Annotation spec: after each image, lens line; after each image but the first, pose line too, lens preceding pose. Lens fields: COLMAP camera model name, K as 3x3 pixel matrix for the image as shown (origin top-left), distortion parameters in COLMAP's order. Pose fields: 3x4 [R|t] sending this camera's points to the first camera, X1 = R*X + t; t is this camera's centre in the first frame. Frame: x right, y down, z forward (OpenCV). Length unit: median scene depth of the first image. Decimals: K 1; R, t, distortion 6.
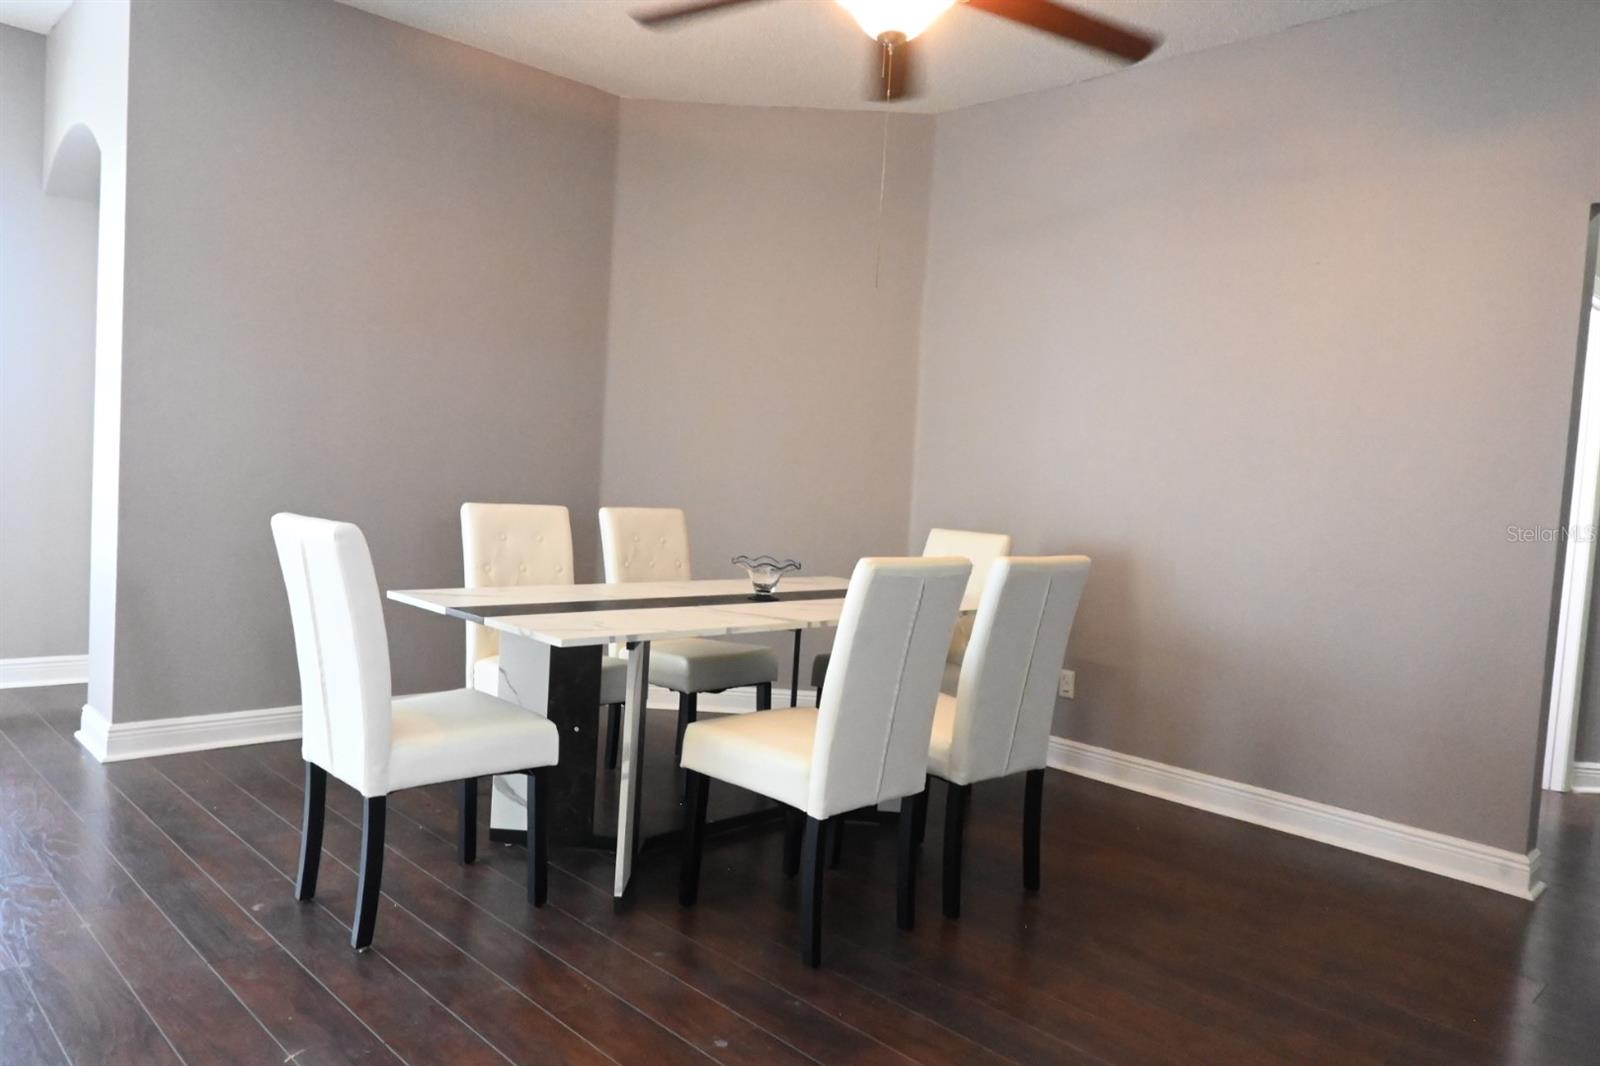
lens RADIAL K [[1110.6, 0, 800.0], [0, 1110.6, 533.0], [0, 0, 1]] dist [0.002097, -0.002687]
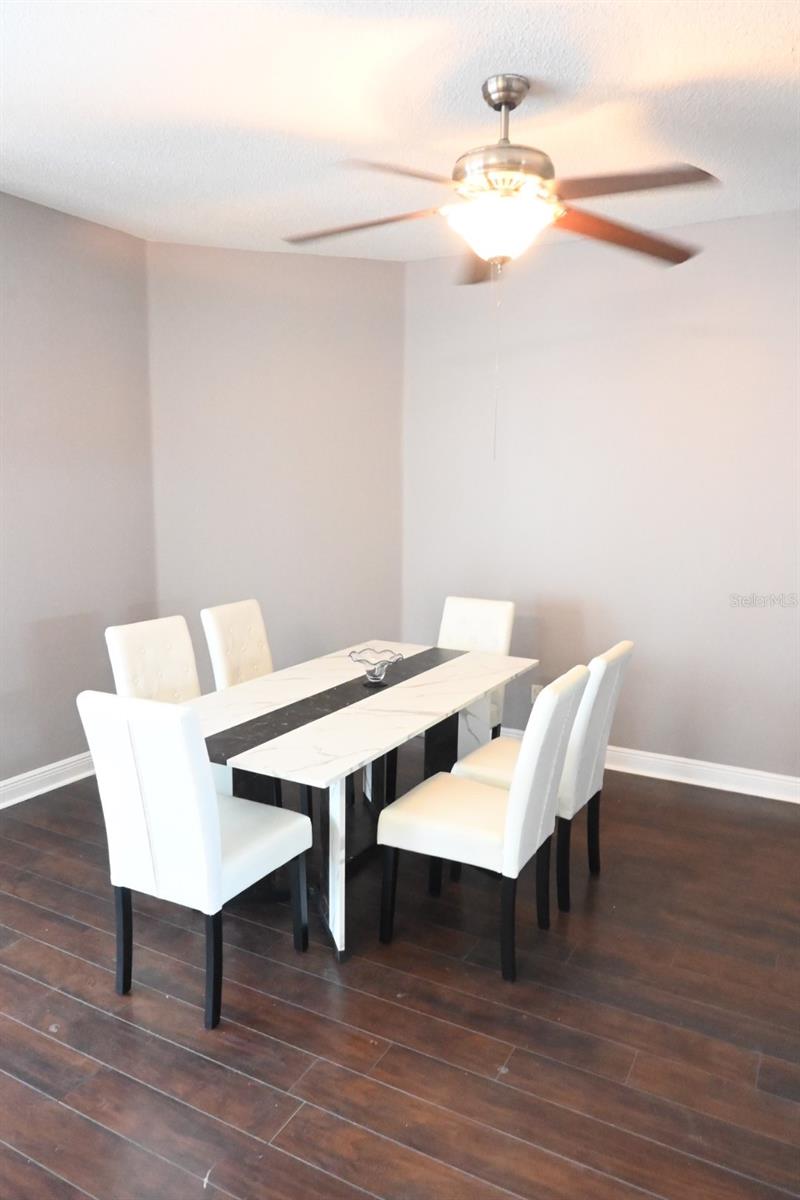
lens RADIAL K [[830.9, 0, 400.0], [0, 830.9, 600.0], [0, 0, 1]] dist [-0.012033, 0.000279]
pose [[0.954074, -0.091668, 0.285203, -0.331317], [0.060151, 0.991263, 0.117386, -0.181489], [-0.293472, -0.094840, 0.951252, 0.103102]]
